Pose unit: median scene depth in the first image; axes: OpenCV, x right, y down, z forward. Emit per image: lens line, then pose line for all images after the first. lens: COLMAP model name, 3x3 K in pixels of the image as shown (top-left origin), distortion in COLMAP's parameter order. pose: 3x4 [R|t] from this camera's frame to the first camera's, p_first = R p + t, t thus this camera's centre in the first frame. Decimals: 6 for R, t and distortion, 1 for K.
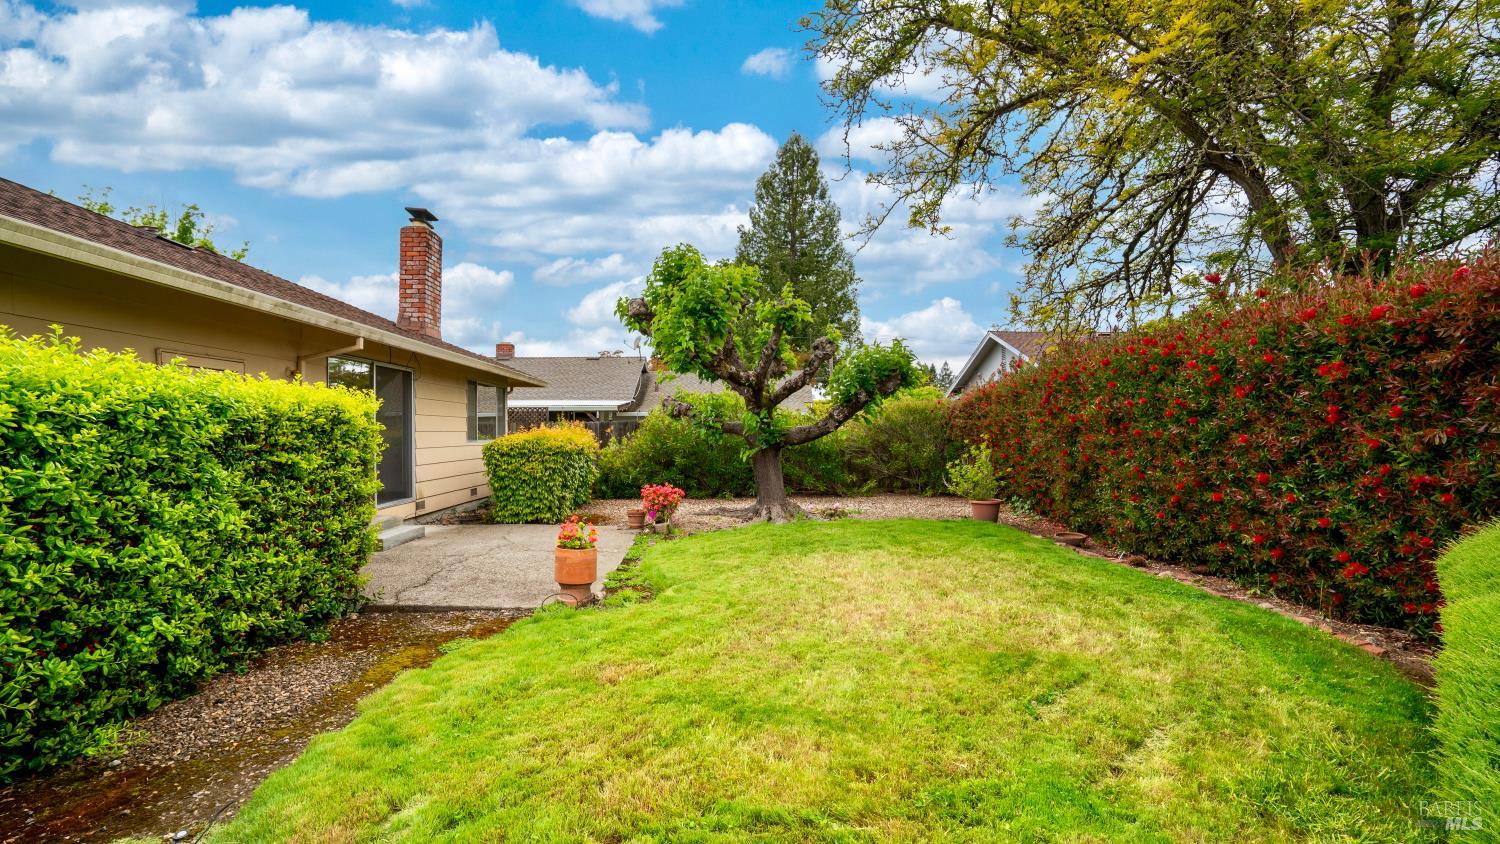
lens RADIAL K [[687.4, 0, 747.4], [0, 687.4, 425.2], [0, 0, 1]] dist [-0.005151, 0.002316]
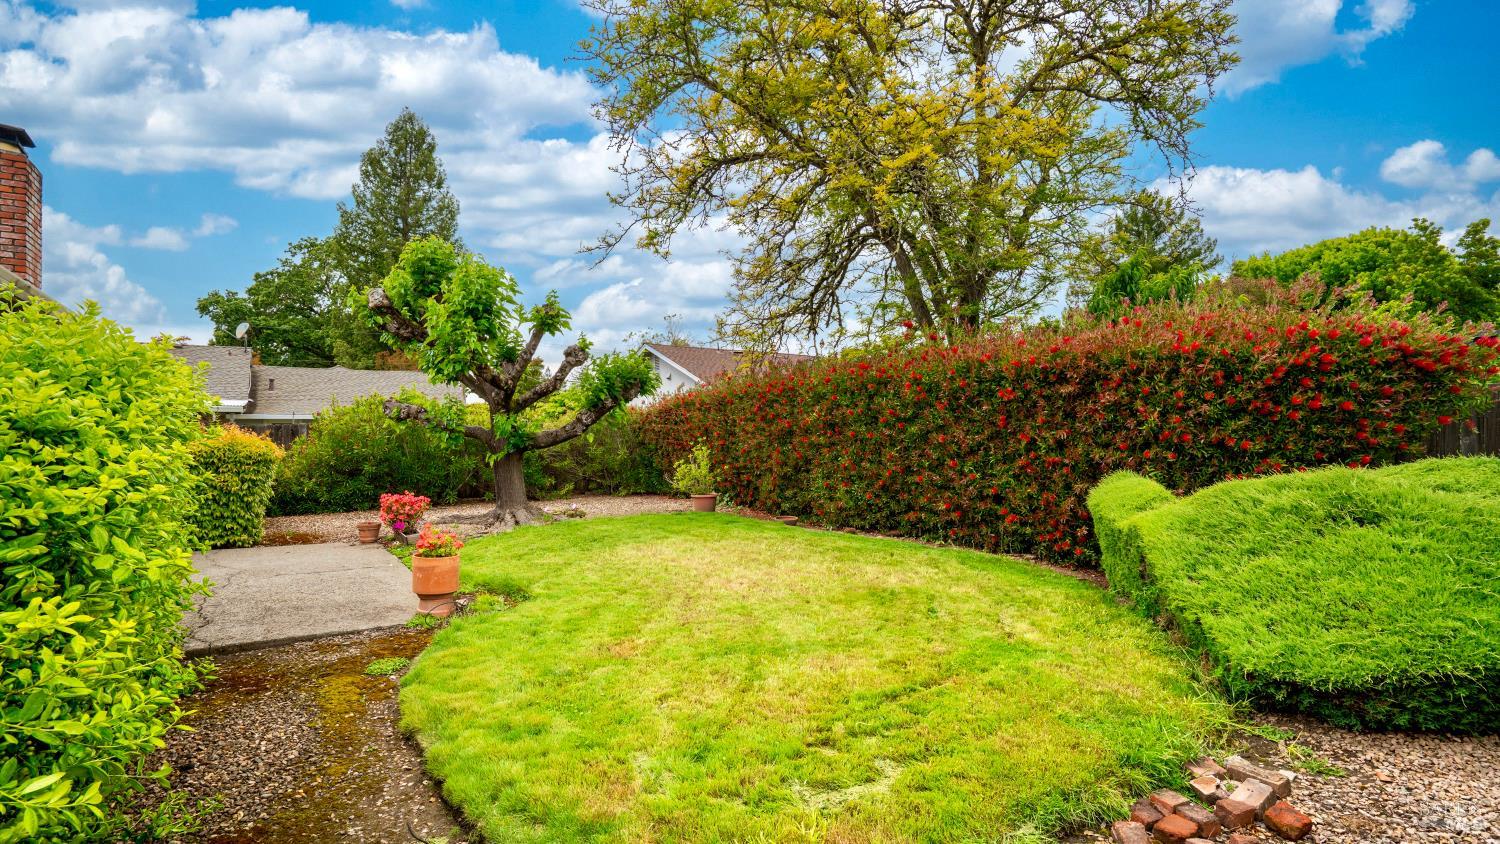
lens RADIAL K [[687.4, 0, 726.7], [0, 687.4, 429.7], [0, 0, 1]] dist [-0.005151, 0.002316]
pose [[0.853271, 0.001724, 0.521465, -0.233026], [-0.000713, 0.999997, -0.002140, 0.003239], [-0.521467, 0.001454, 0.853270, -0.006544]]
